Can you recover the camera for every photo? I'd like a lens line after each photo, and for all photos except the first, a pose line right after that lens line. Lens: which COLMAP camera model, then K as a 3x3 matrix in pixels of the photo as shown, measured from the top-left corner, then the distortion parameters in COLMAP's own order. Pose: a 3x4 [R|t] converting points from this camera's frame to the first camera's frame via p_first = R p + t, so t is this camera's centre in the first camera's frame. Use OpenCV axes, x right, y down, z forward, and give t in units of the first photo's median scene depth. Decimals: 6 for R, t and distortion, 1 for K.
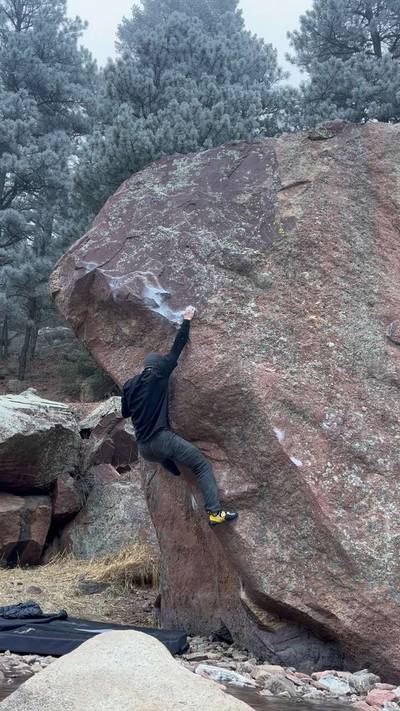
lens RADIAL K [[614.5, 0, 200.4], [0, 614.5, 353.7], [0, 0, 1]] dist [0.063329, -0.007300]
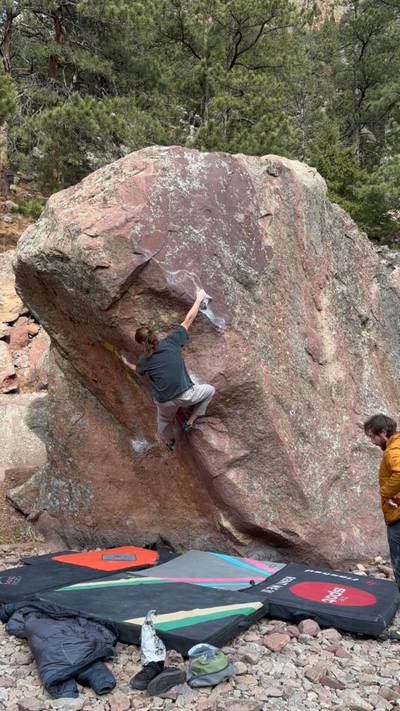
lens RADIAL K [[567.5, 0, 201.0], [0, 567.5, 353.4], [0, 0, 1]] dist [0.129351, -0.128651]
pose [[0.685002, 0.069101, 0.725257, -0.924302], [-0.250832, 0.956998, 0.145729, -0.162081], [-0.683999, -0.281743, 0.672879, 0.245946]]
